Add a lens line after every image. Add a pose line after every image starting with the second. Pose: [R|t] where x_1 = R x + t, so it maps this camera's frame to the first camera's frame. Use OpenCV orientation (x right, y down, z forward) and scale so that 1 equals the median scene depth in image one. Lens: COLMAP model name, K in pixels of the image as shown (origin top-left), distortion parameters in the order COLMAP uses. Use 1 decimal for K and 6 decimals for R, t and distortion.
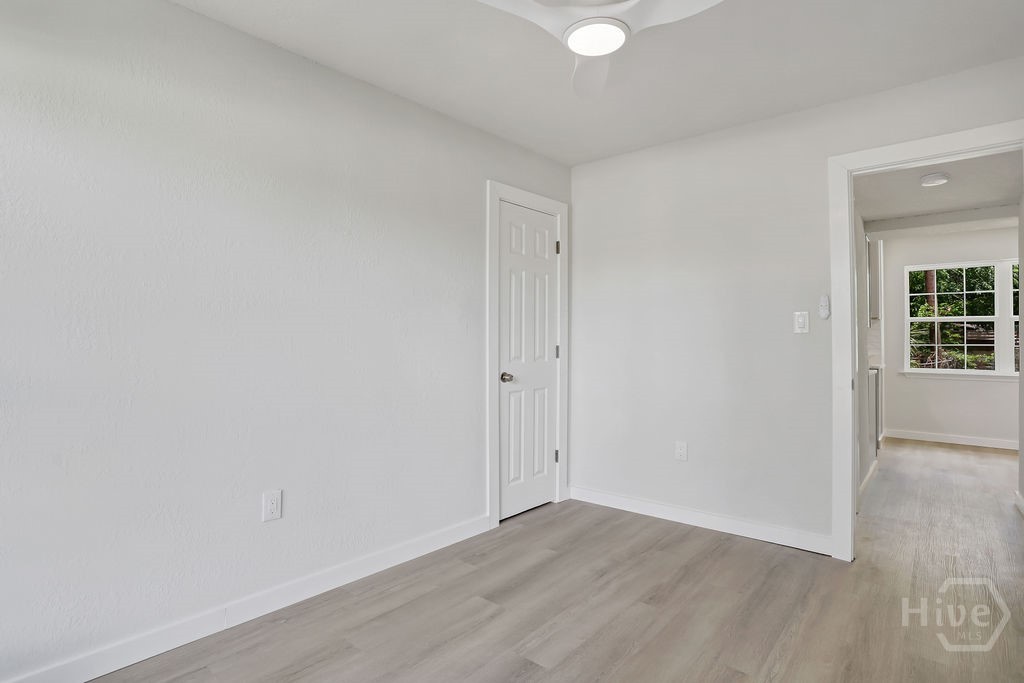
lens RADIAL K [[505.6, 0, 513.9], [0, 505.6, 340.7], [0, 0, 1]] dist [-0.052695, 0.007328]
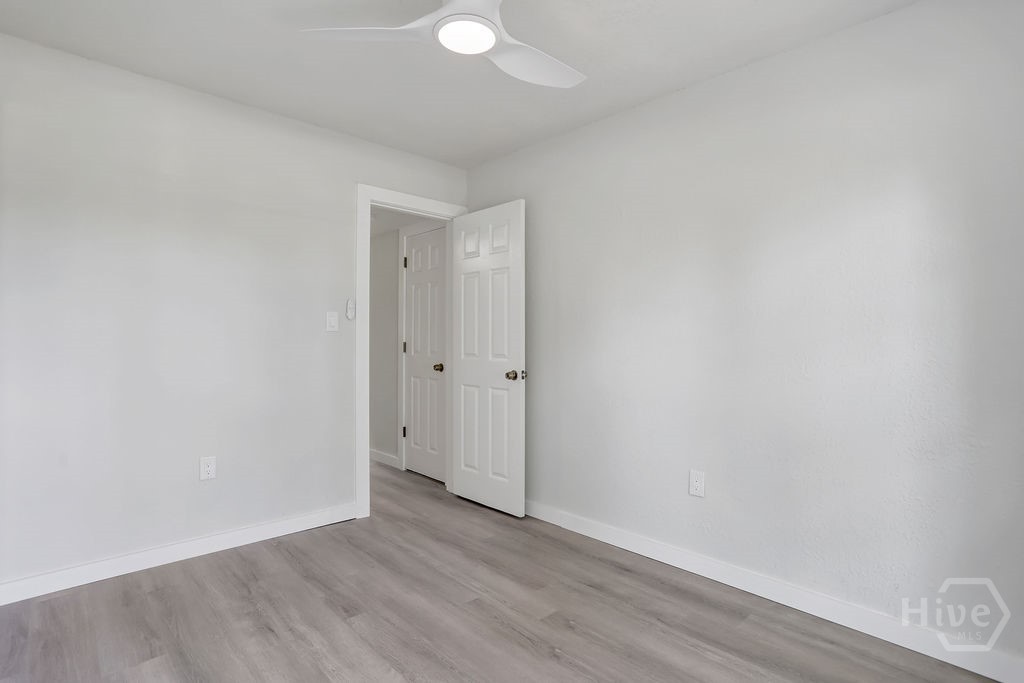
lens RADIAL K [[505.6, 0, 515.3], [0, 505.6, 341.0], [0, 0, 1]] dist [-0.052695, 0.007328]
pose [[0.103363, -0.003264, 0.994638, -0.560972], [-0.014924, 0.999877, 0.004832, -0.005242], [-0.994532, -0.015343, 0.103302, 0.528110]]
